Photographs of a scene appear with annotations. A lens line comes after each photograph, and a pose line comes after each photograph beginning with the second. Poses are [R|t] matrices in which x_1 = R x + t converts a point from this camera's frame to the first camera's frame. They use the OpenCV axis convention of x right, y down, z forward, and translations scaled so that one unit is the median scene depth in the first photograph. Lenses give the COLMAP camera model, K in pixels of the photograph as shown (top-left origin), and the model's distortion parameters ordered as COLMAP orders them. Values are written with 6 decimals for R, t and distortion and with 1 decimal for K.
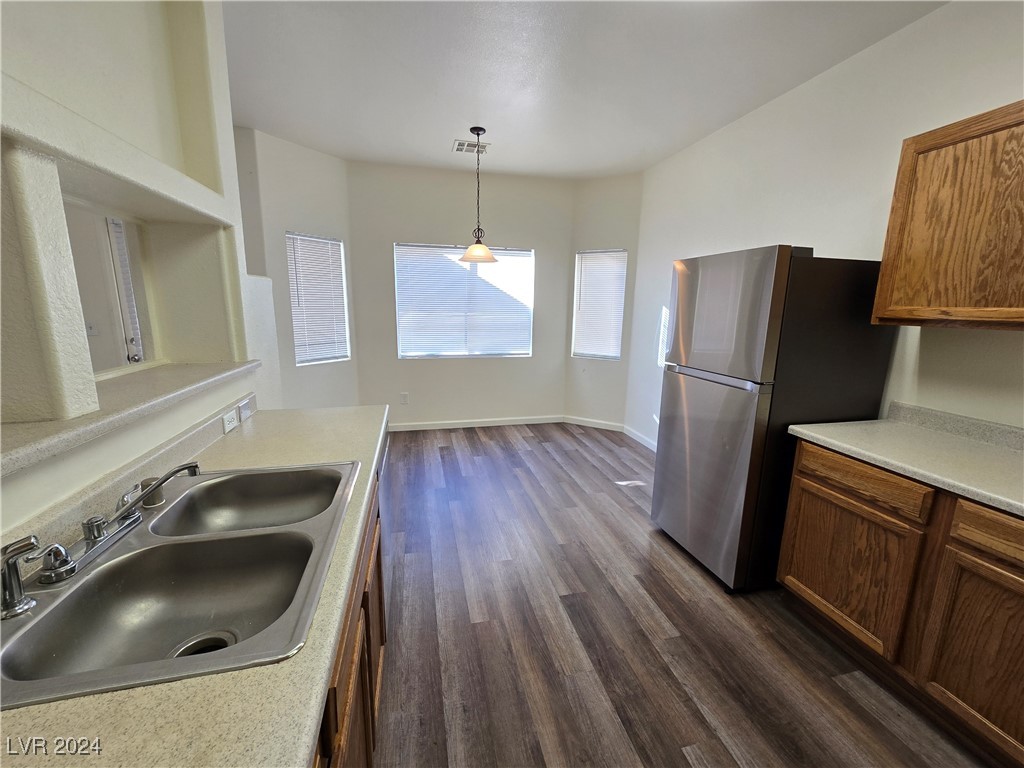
lens RADIAL K [[418.8, 0, 517.1], [0, 418.8, 386.2], [0, 0, 1]] dist [-0.004846, -0.000569]
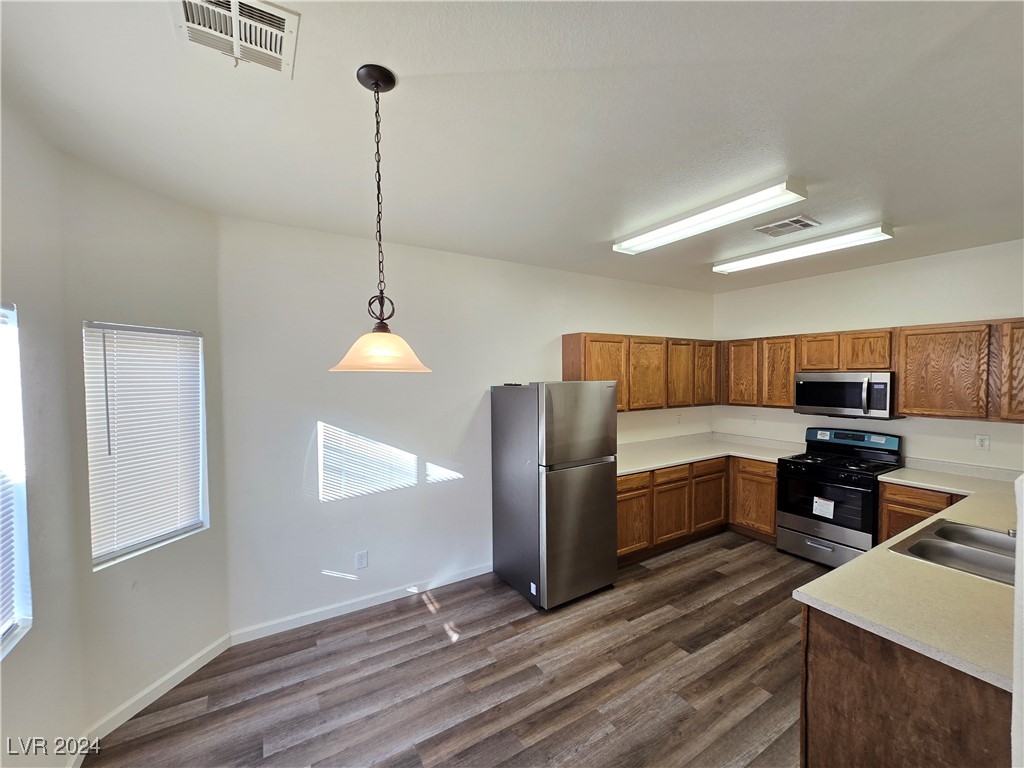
lens RADIAL K [[418.8, 0, 520.0], [0, 418.8, 383.3], [0, 0, 1]] dist [-0.004846, -0.000569]
pose [[-0.312489, -0.040593, 0.949054, -0.969360], [0.184642, 0.977436, 0.102602, -0.557071], [-0.931804, 0.207297, -0.297943, 1.823853]]
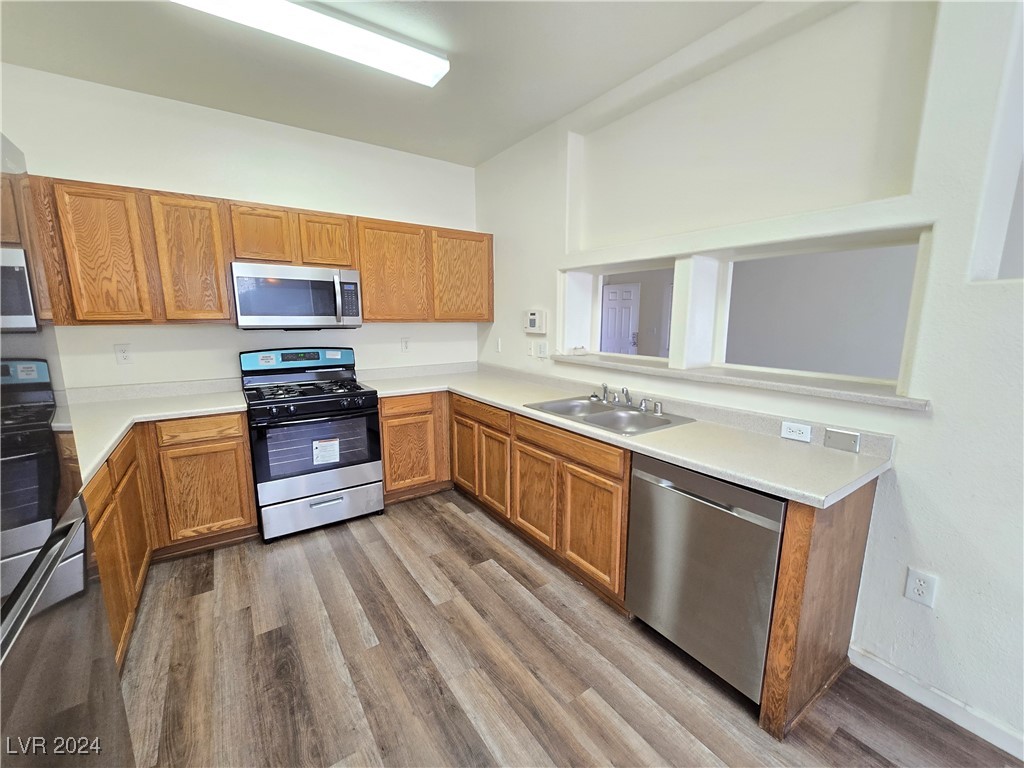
lens RADIAL K [[418.8, 0, 522.4], [0, 418.8, 390.3], [0, 0, 1]] dist [-0.004846, -0.000569]
pose [[-0.927635, 0.041263, -0.371201, 0.309707], [-0.093563, 0.936513, 0.337920, -0.276450], [0.361578, 0.348197, -0.864882, 1.459895]]
